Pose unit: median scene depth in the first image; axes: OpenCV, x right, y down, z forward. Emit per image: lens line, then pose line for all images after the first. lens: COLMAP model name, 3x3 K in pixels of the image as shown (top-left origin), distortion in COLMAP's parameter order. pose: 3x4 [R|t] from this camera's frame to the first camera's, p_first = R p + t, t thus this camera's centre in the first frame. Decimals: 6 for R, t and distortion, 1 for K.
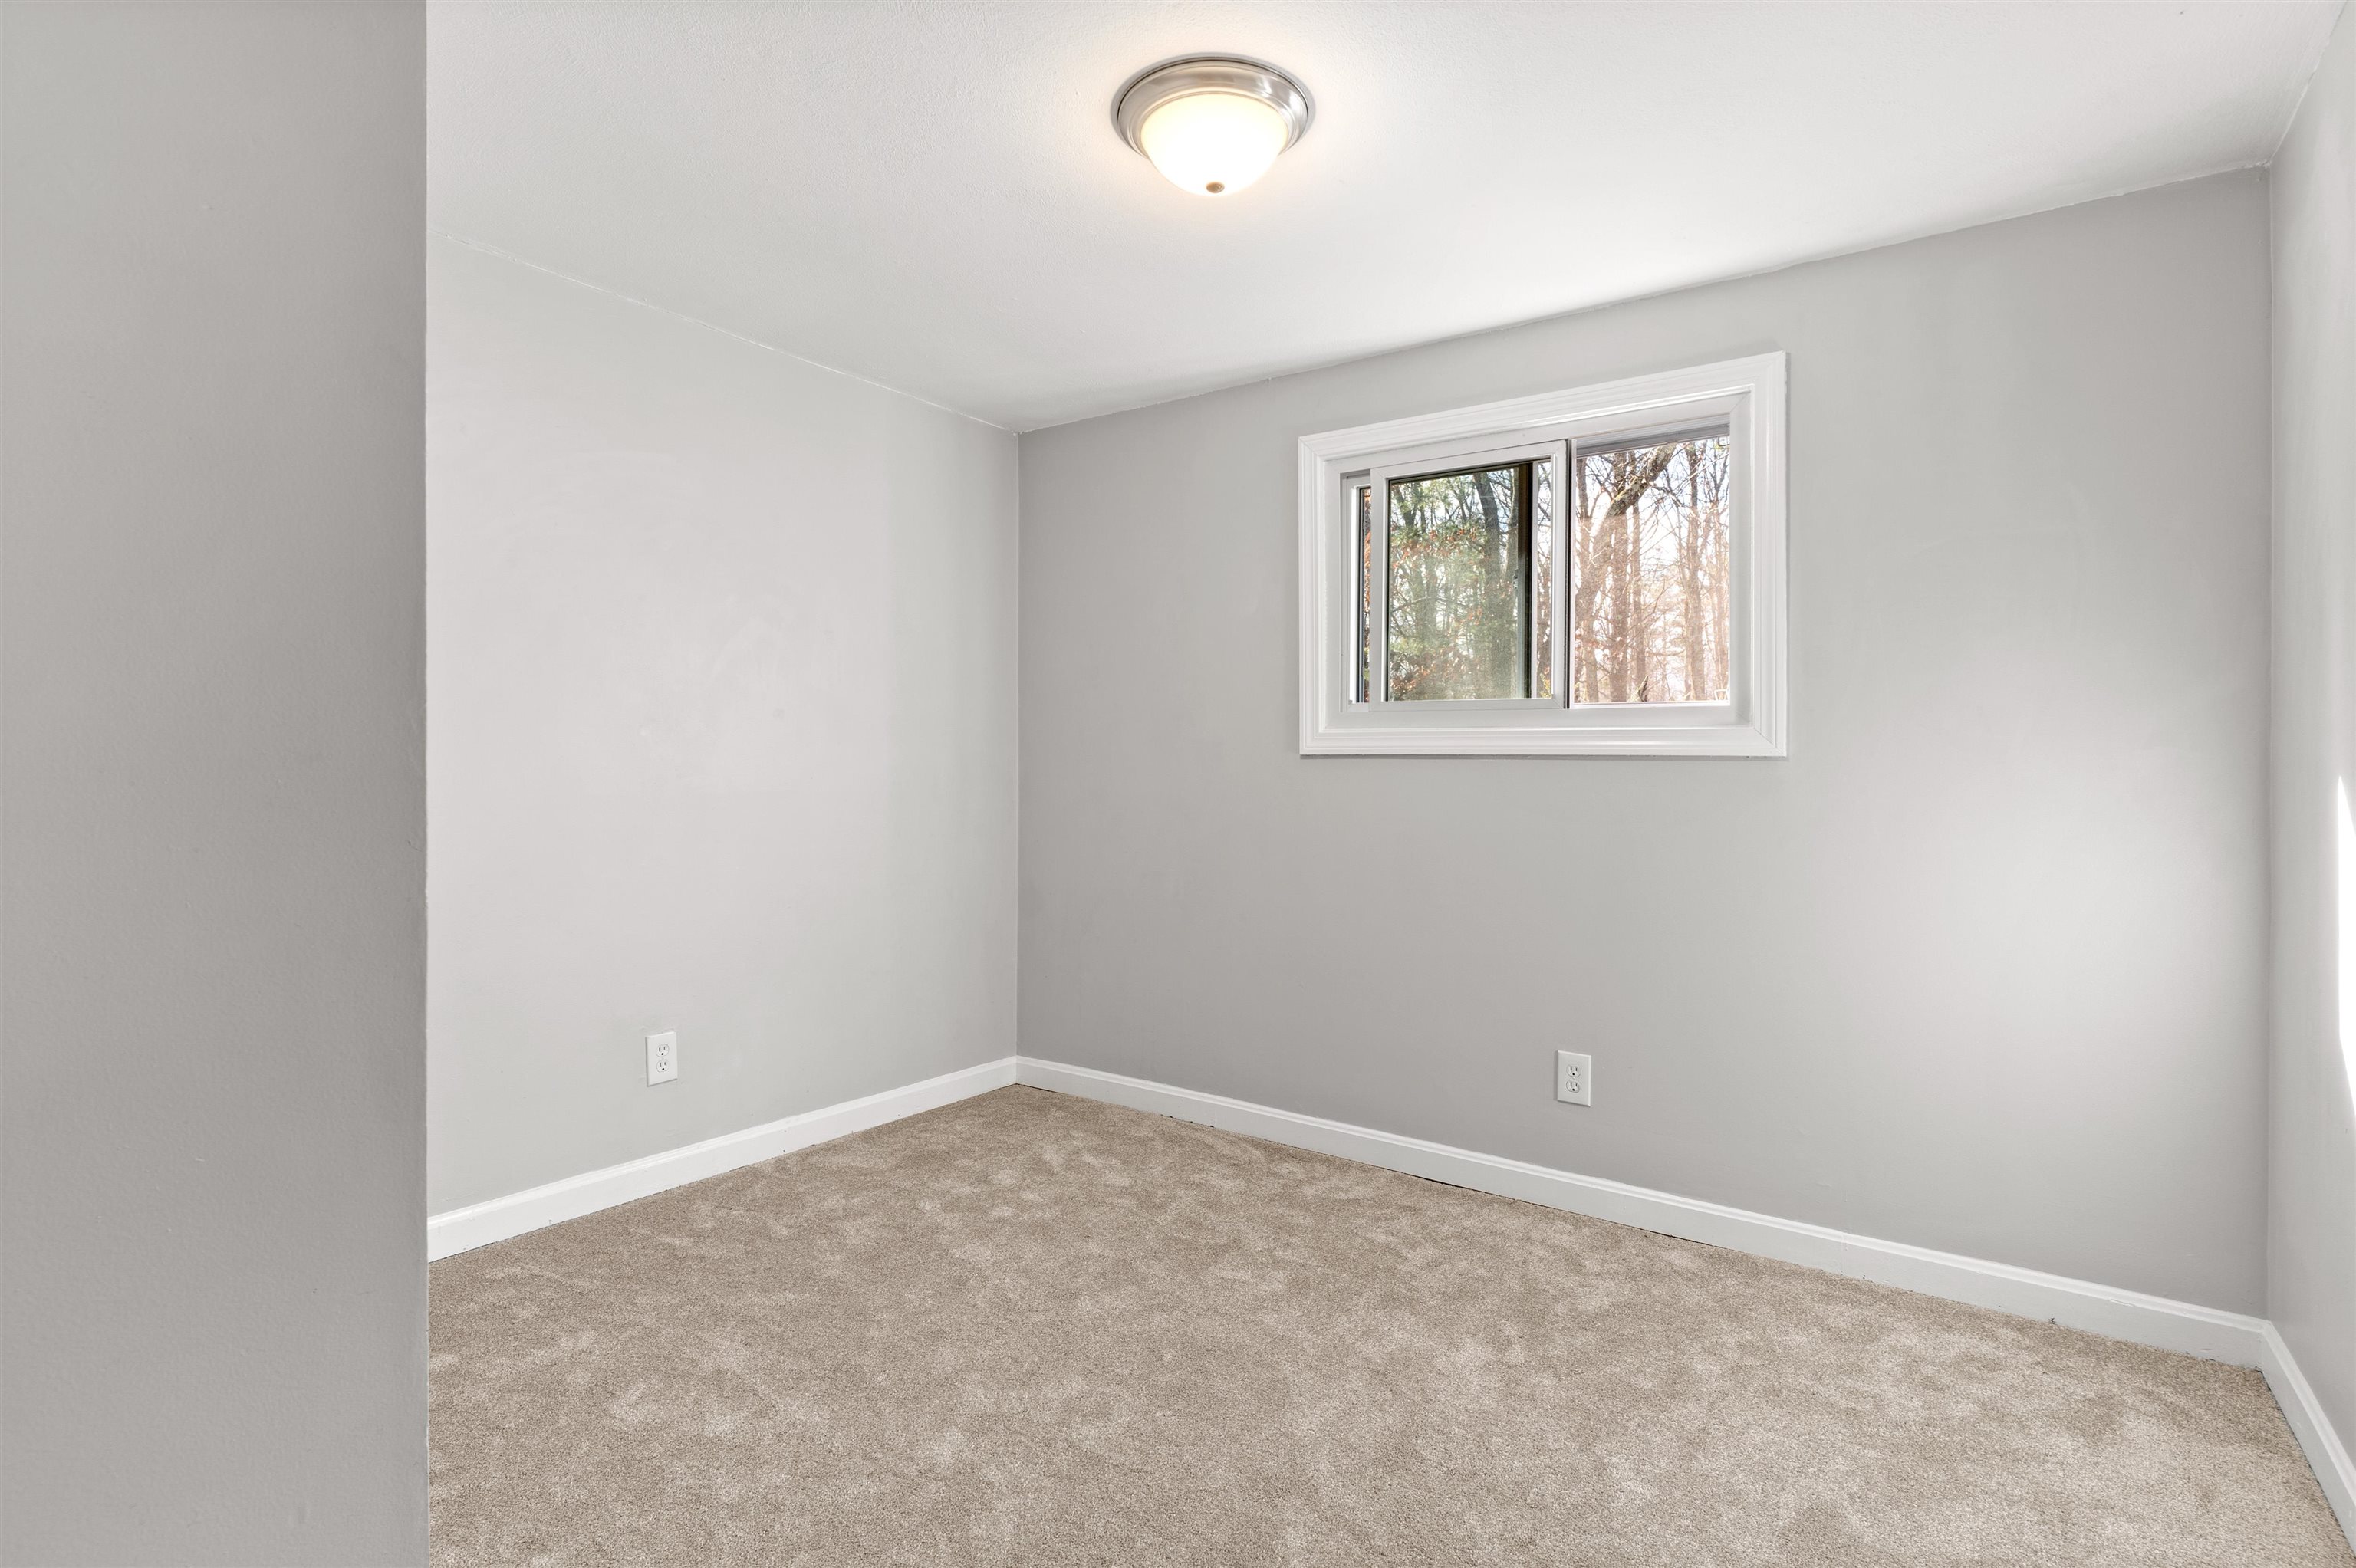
lens RADIAL K [[1133.6, 0, 1178.0], [0, 1133.6, 784.0], [0, 0, 1]] dist [-0.001319, -0.000497]
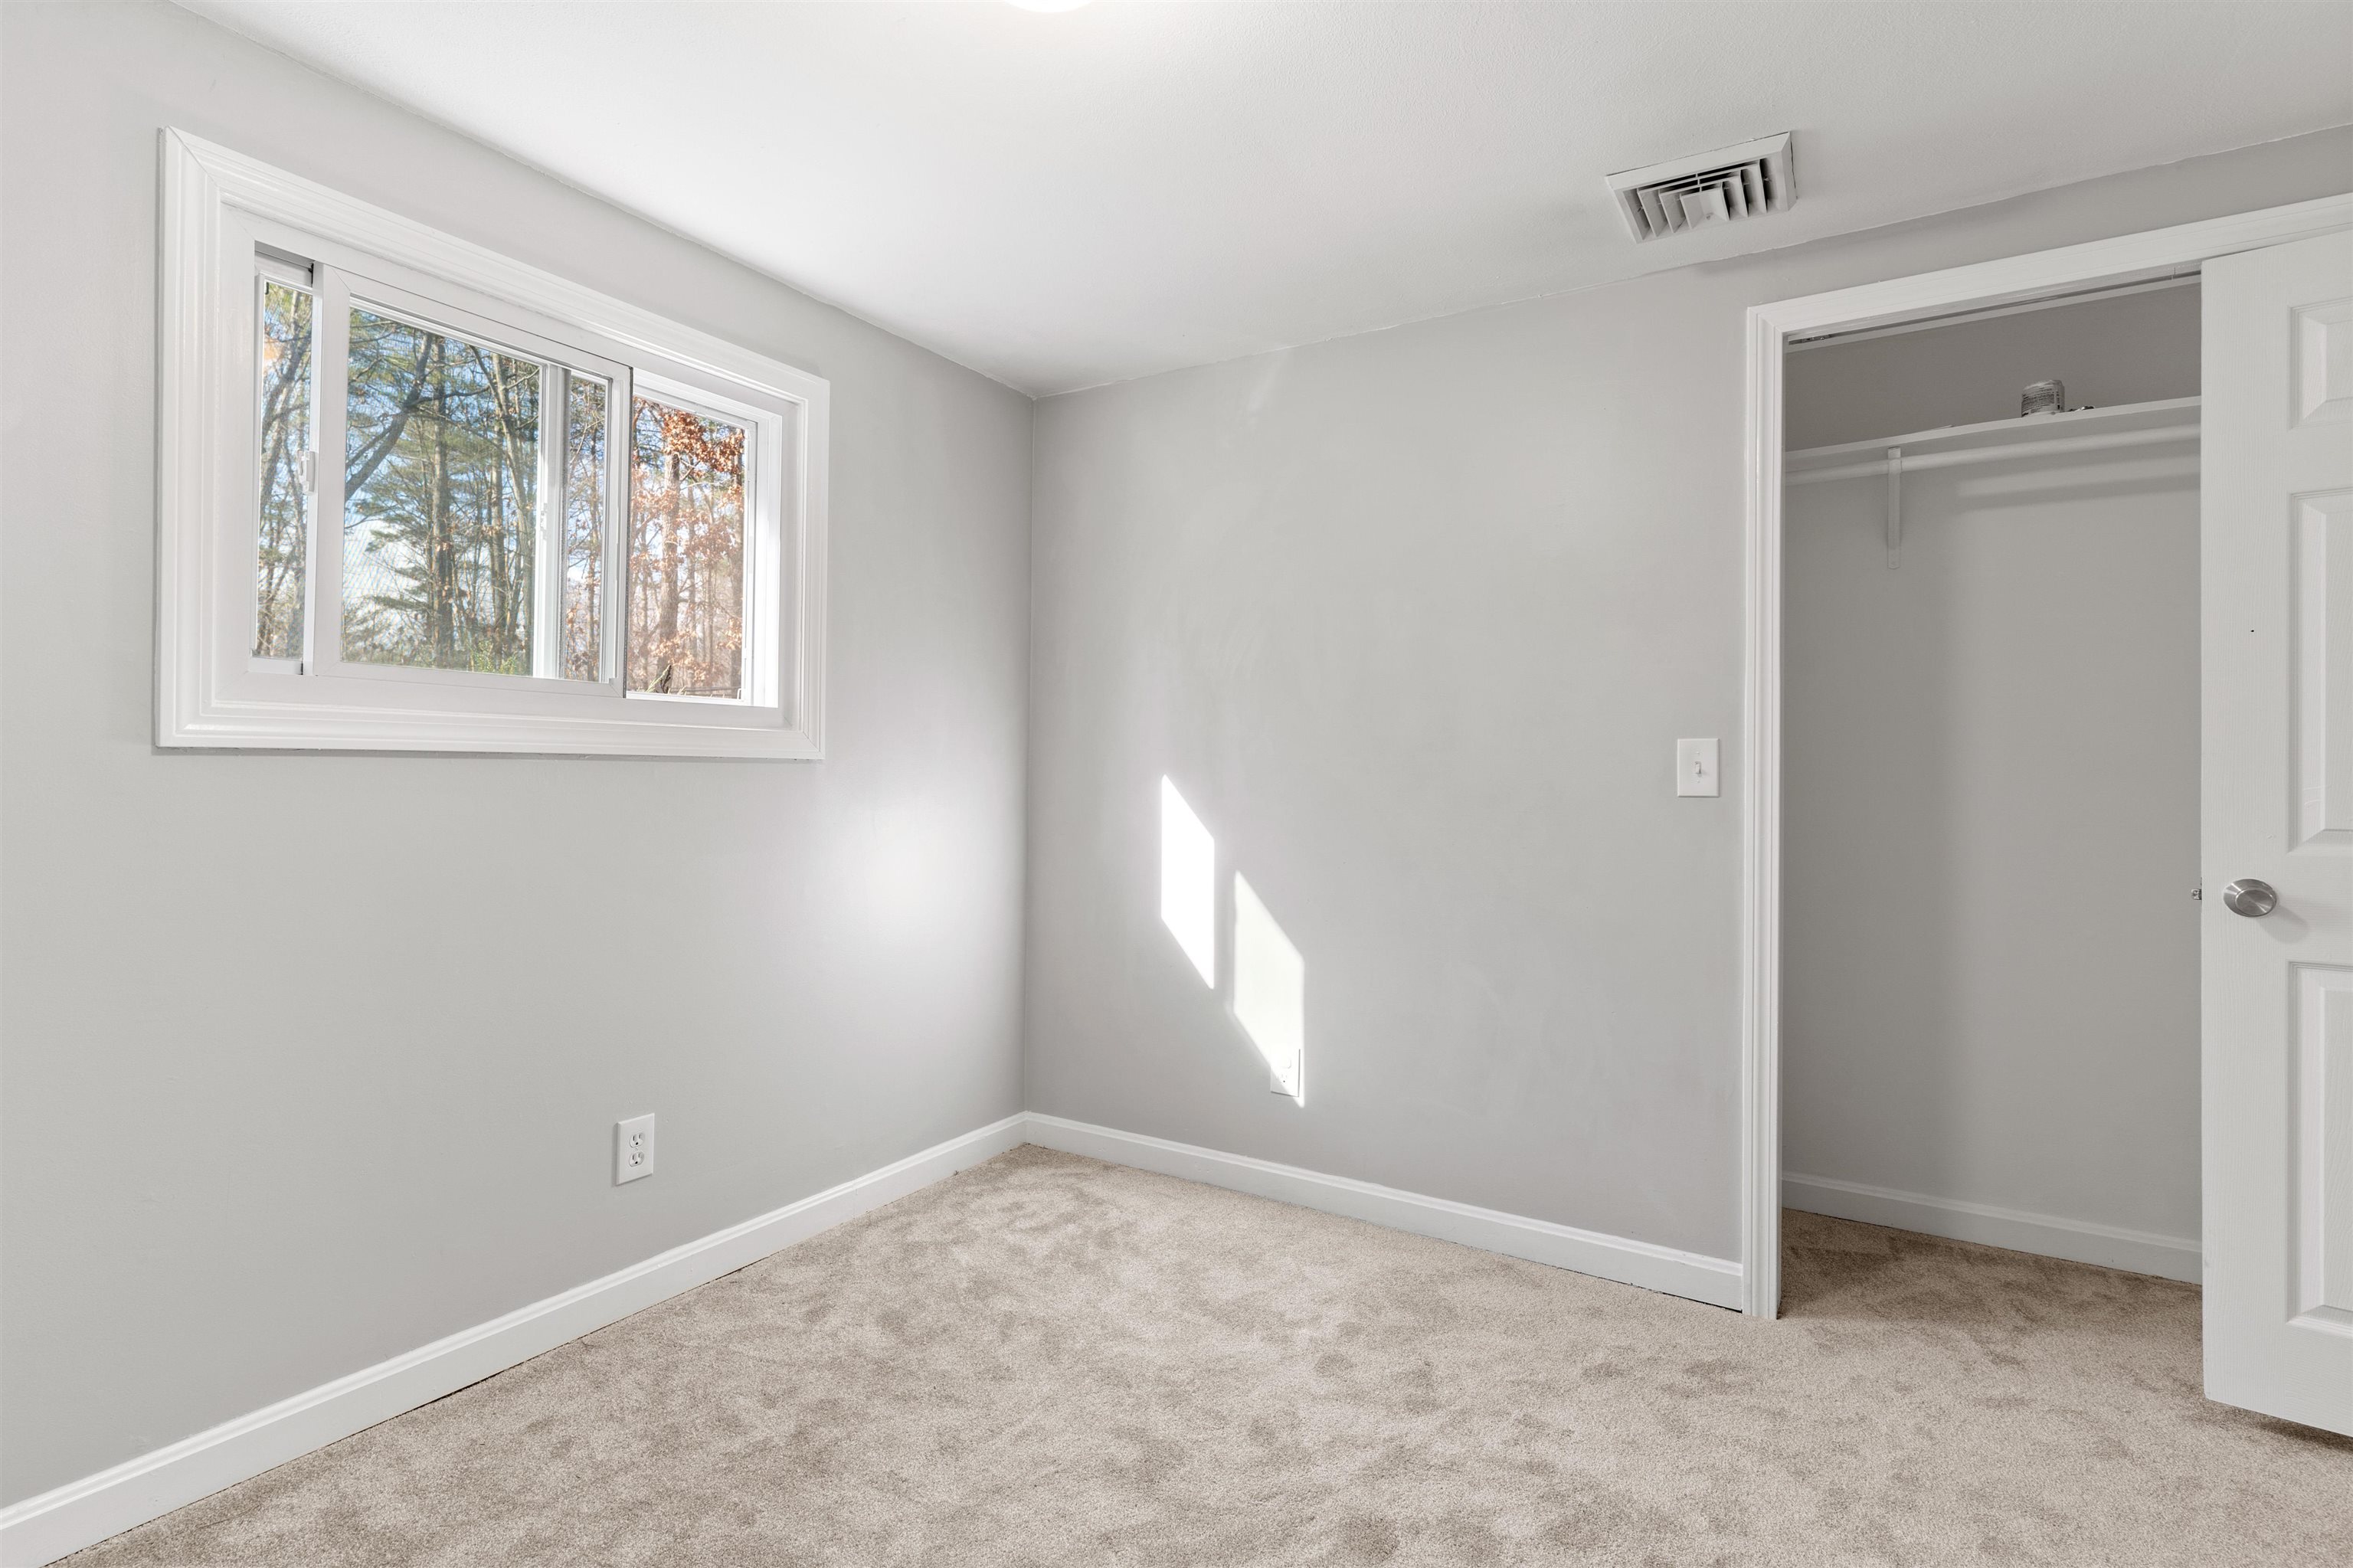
lens RADIAL K [[1115.7, 0, 1177.3], [0, 1115.7, 755.0], [0, 0, 1]] dist [0.002834, 0.000331]
pose [[-0.057294, 0.000833, 0.998357, -0.525402], [-0.001266, 0.999999, -0.000907, -0.028020], [-0.998357, -0.001316, -0.057293, 0.712440]]
